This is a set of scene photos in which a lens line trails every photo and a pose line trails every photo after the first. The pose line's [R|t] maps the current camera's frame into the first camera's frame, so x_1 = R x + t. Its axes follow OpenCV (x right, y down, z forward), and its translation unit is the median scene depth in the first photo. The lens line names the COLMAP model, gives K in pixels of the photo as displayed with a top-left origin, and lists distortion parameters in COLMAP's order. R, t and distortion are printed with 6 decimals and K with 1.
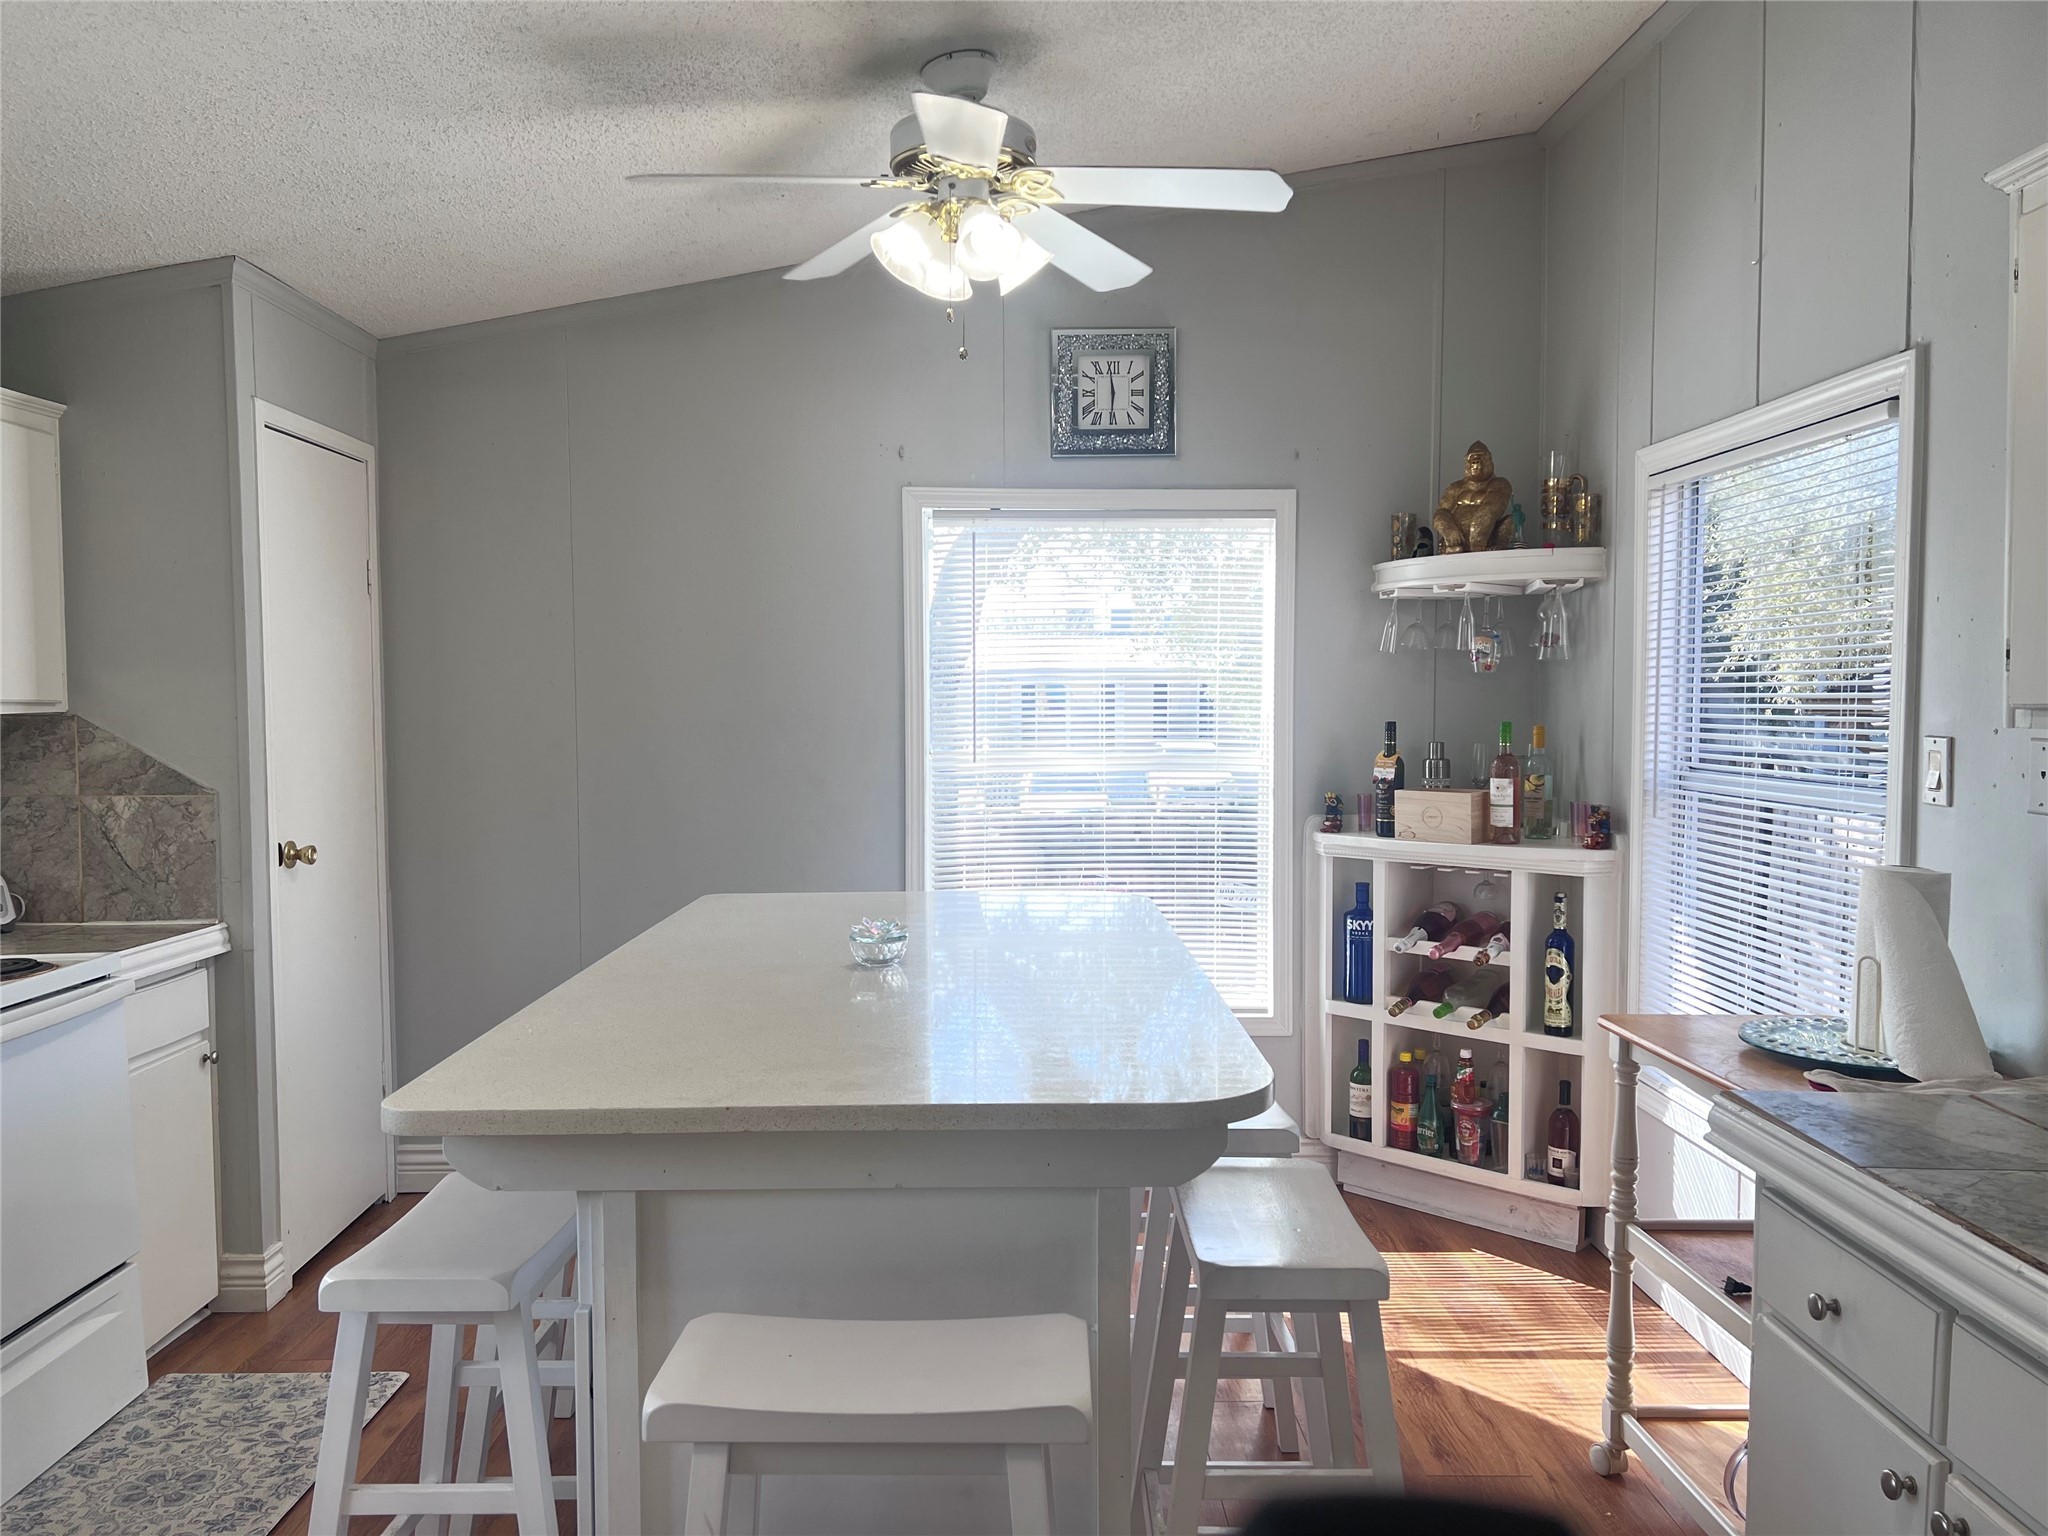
lens RADIAL K [[1542.0, 0, 1018.0], [0, 1542.0, 773.0], [0, 0, 1]] dist [0.155757, -0.270588]
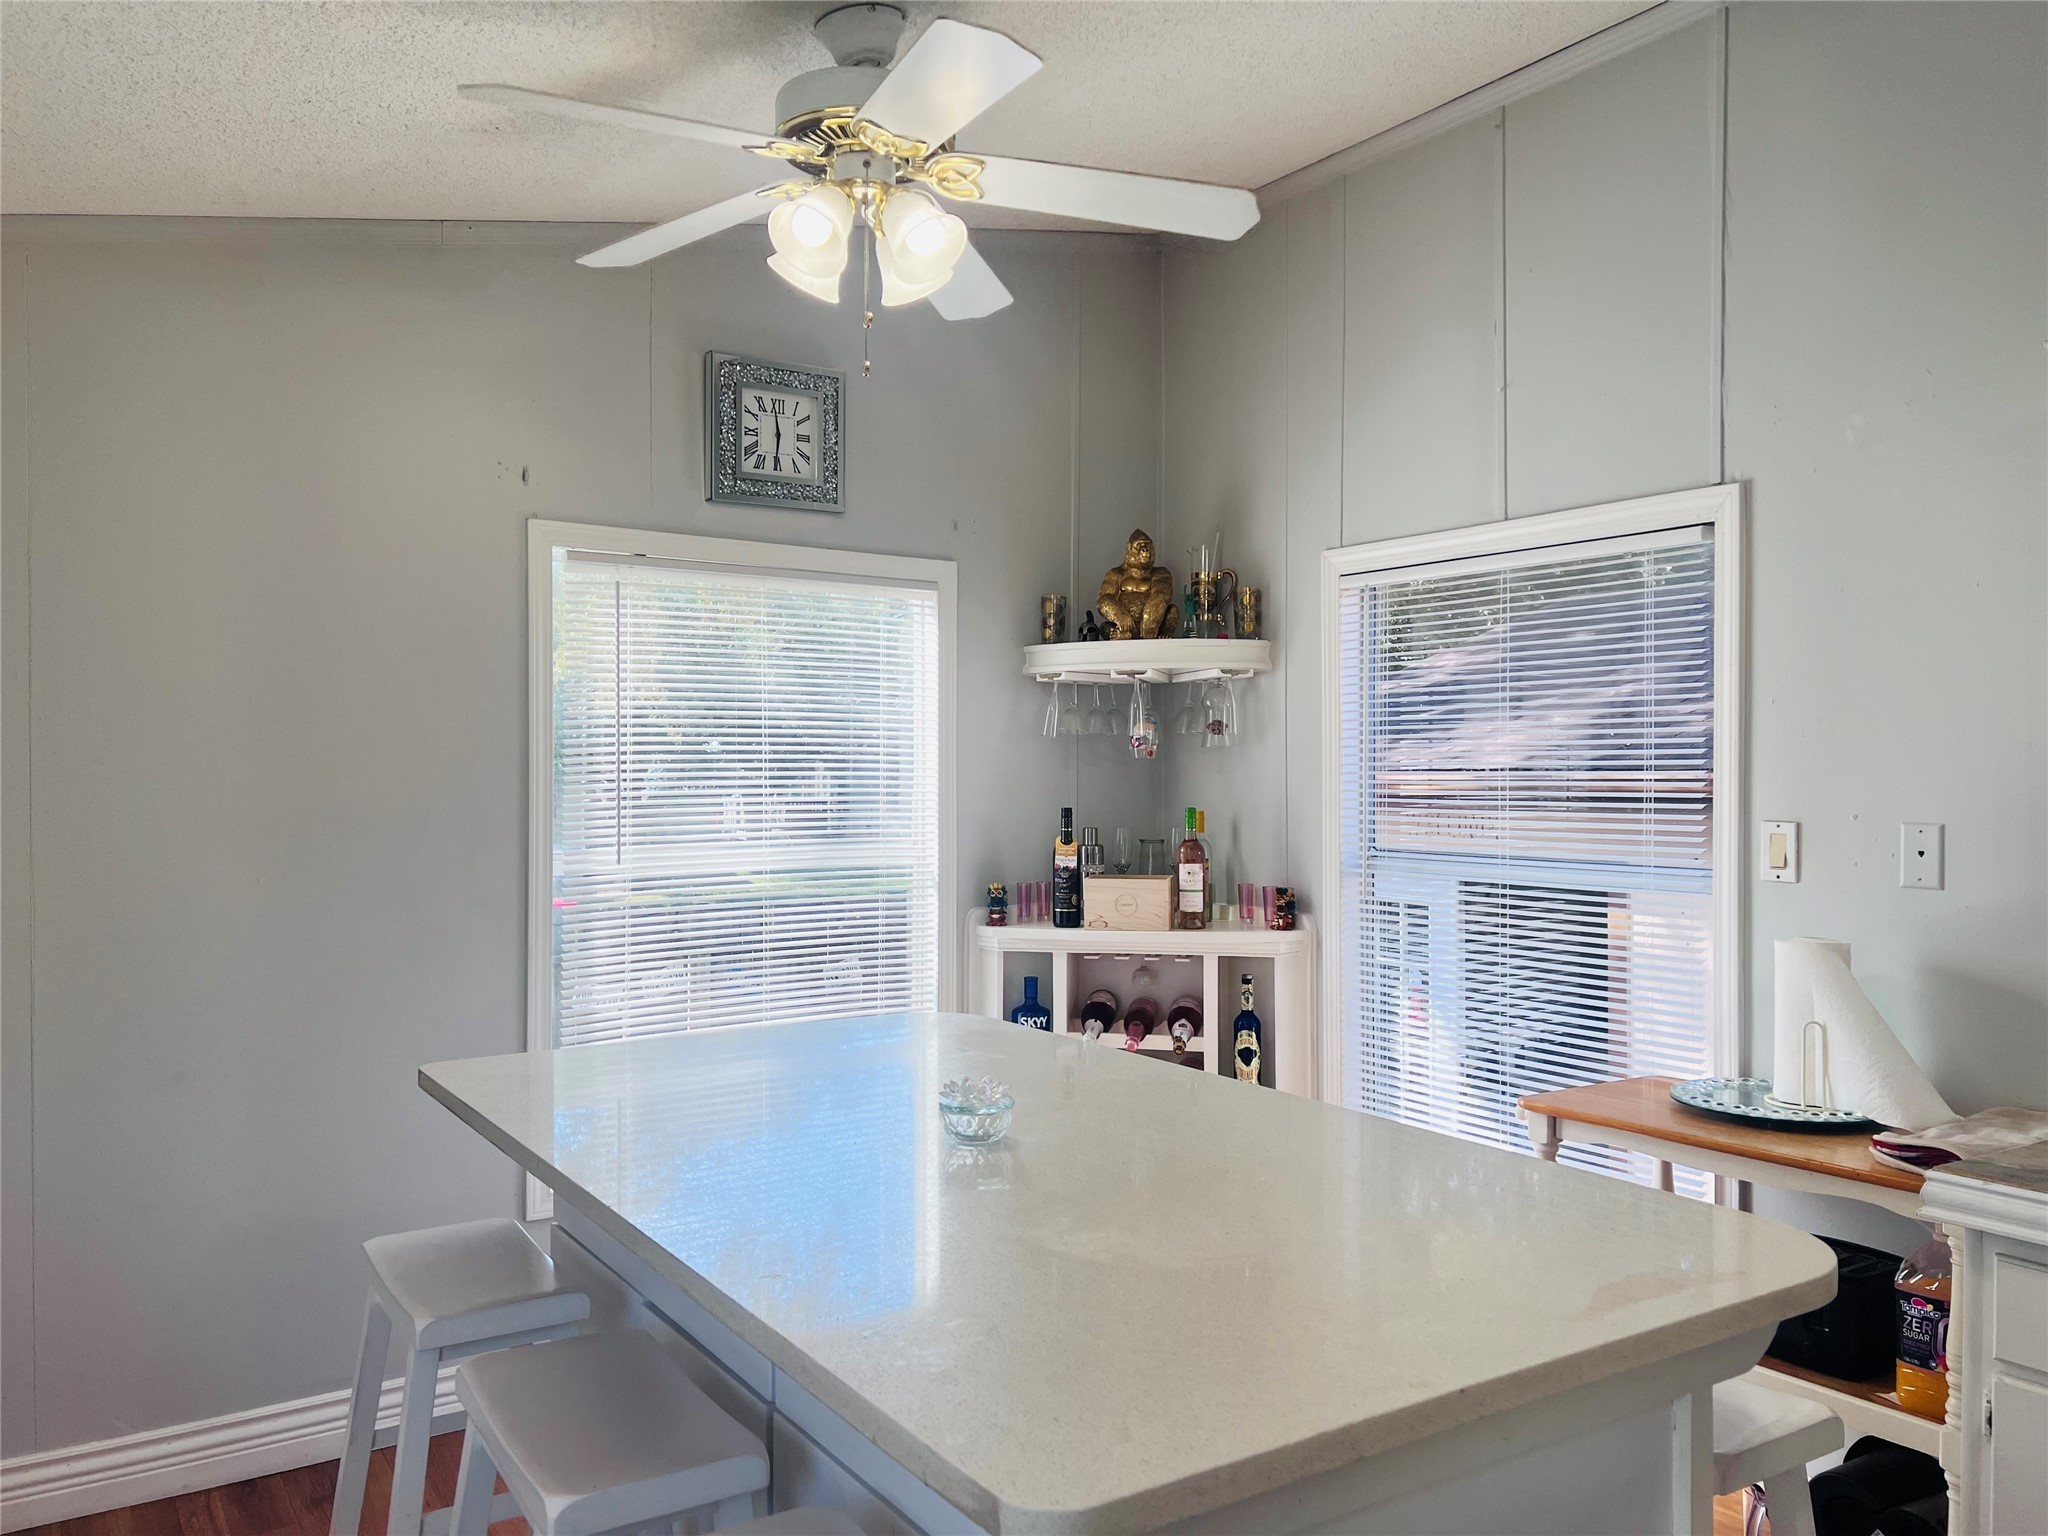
lens RADIAL K [[1542.0, 0, 1018.0], [0, 1542.0, 773.0], [0, 0, 1]] dist [0.155757, -0.270588]
pose [[0.838926, 0.000269, 0.544245, -0.313500], [0.026423, 0.998801, -0.041223, -0.016177], [-0.543604, 0.048964, 0.837913, 0.213044]]
